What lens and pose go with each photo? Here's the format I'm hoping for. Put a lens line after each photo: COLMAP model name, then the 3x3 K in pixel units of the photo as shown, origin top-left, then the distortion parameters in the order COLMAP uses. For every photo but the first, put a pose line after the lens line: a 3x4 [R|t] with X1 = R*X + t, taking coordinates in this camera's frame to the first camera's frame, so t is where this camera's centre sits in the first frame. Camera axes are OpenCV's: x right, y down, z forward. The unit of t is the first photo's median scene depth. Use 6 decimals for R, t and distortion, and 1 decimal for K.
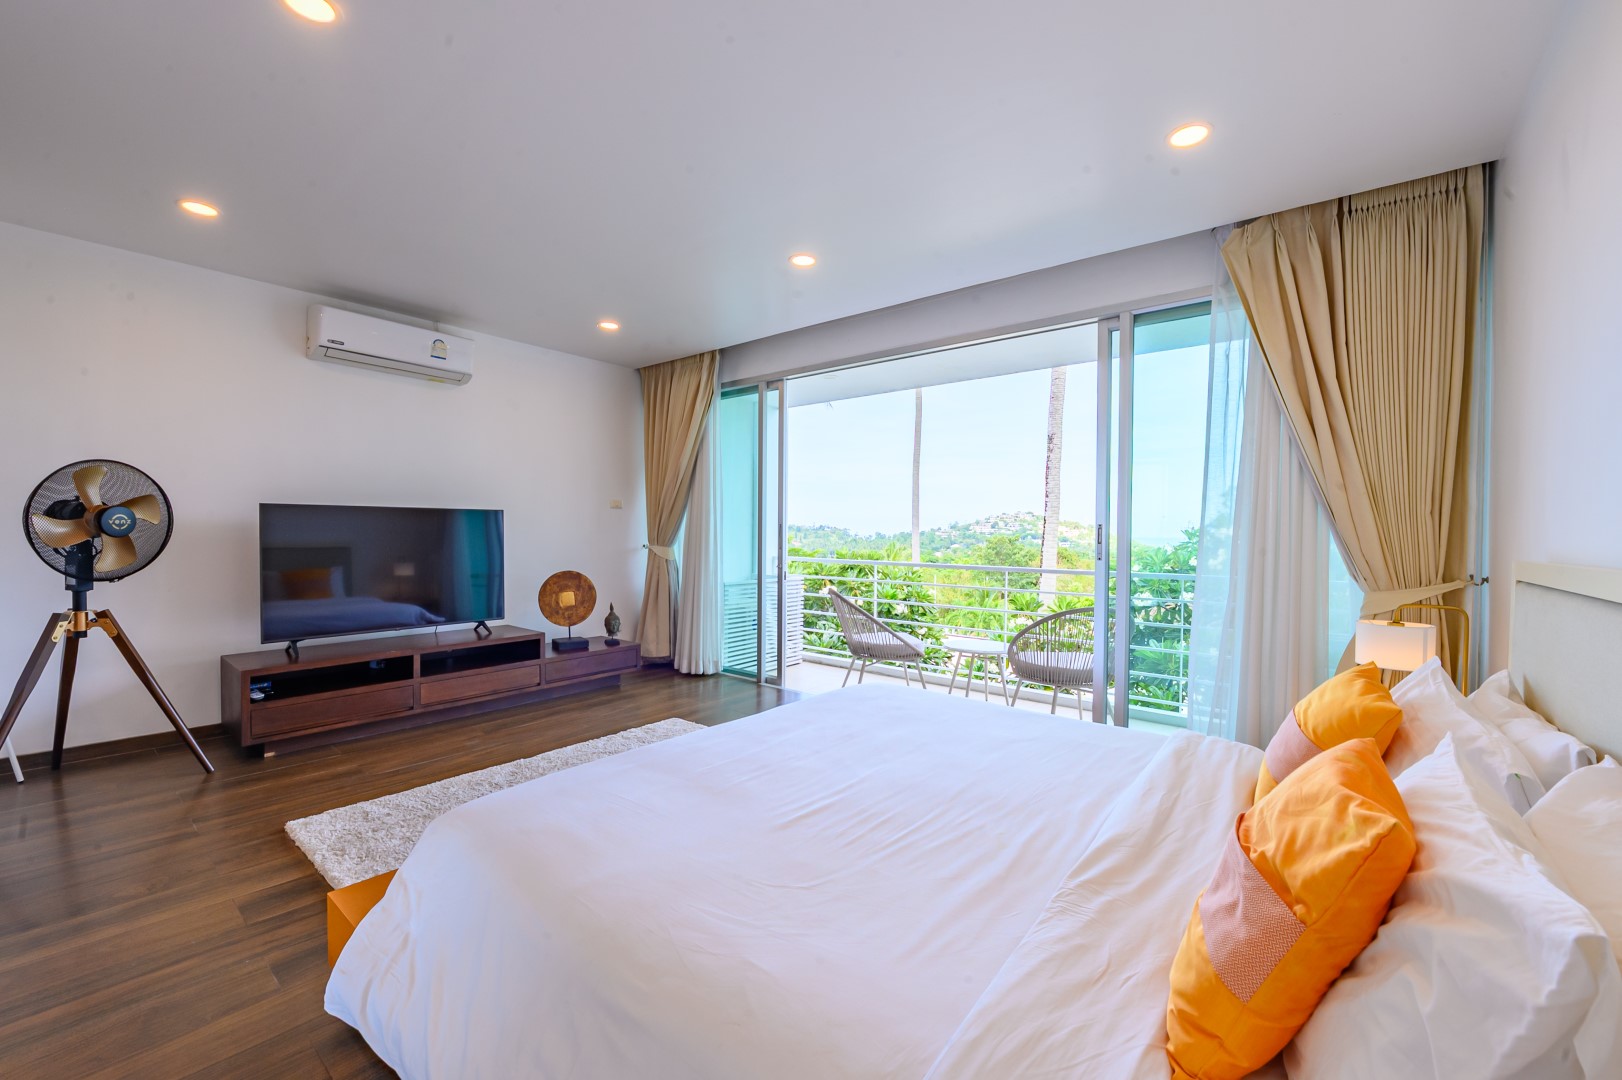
lens RADIAL K [[689.9, 0, 811.0], [0, 689.9, 540.0], [0, 0, 1]] dist [0.070383, -0.000019]
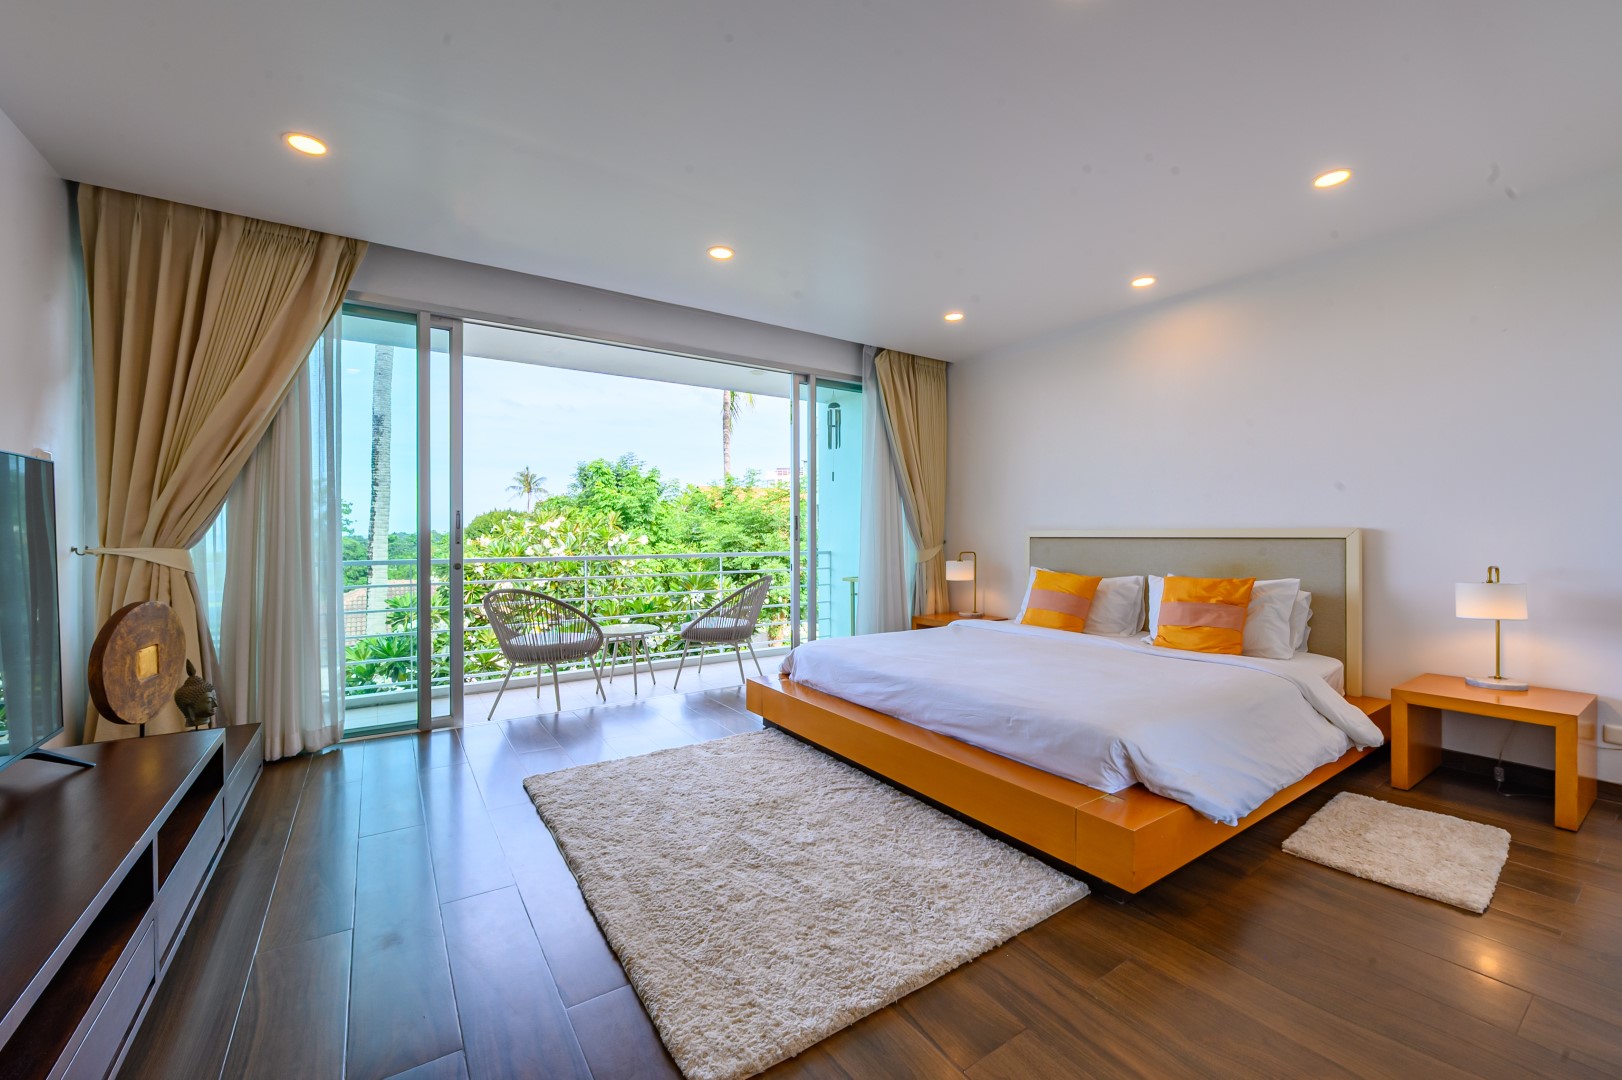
lens RADIAL K [[648.6, 0, 811.0], [0, 648.6, 540.0], [0, 0, 1]] dist [-0.022853, -0.000087]
pose [[0.295380, -0.017697, 0.955216, -0.593138], [0.006337, 0.999843, 0.016564, -0.001634], [-0.955359, 0.001161, 0.295446, 0.429106]]
